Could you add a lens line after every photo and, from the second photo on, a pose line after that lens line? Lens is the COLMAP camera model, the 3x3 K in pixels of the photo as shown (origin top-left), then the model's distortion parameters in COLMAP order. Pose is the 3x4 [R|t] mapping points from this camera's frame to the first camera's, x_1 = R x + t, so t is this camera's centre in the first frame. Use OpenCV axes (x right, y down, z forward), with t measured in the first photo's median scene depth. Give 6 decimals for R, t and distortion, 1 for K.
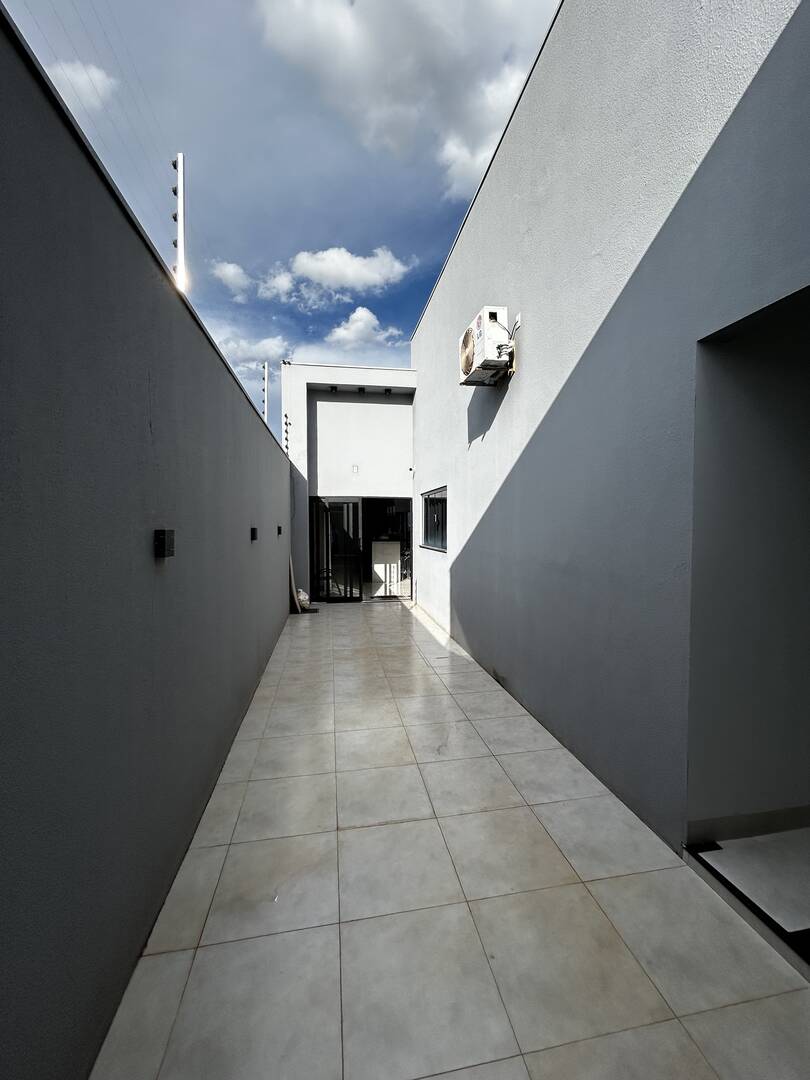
lens RADIAL K [[434.0, 0, 405.1], [0, 434.0, 536.2], [0, 0, 1]] dist [-0.000391, 0.000108]
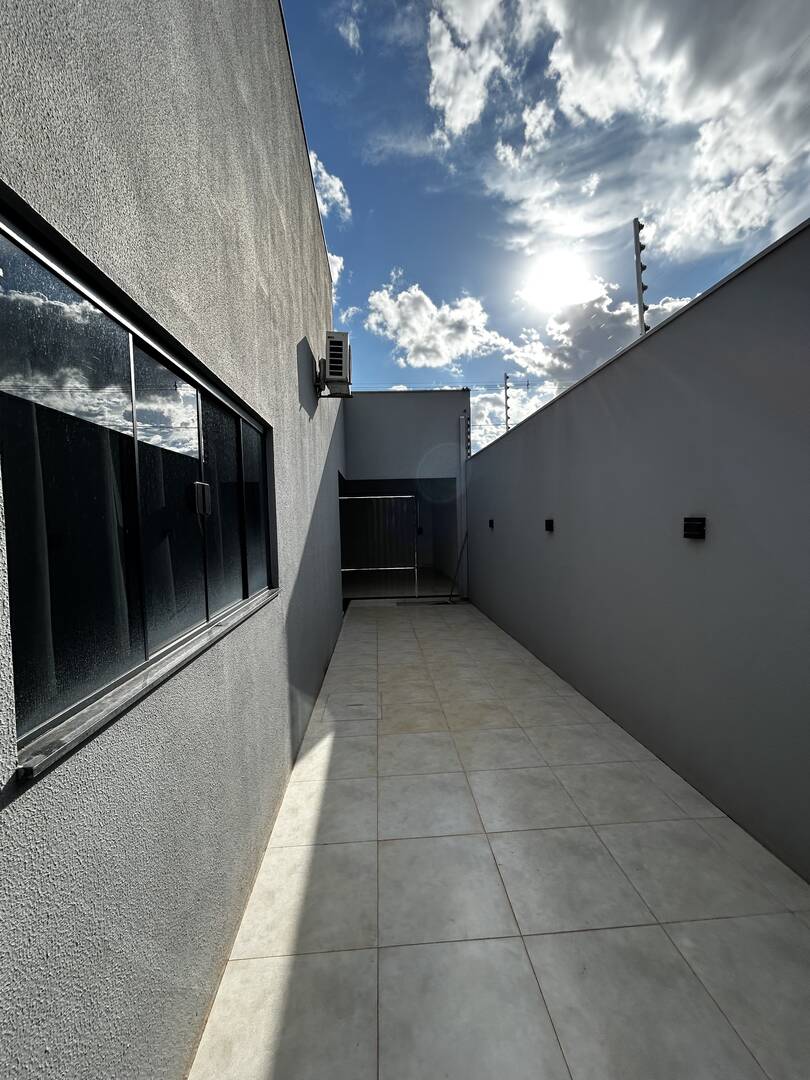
lens RADIAL K [[434.0, 0, 405.1], [0, 434.0, 536.2], [0, 0, 1]] dist [-0.000391, 0.000108]
pose [[-0.994234, 0.025115, 0.104251, -0.088918], [0.030331, 0.998350, 0.048755, -0.038459], [-0.102854, 0.051636, -0.993355, 1.867979]]
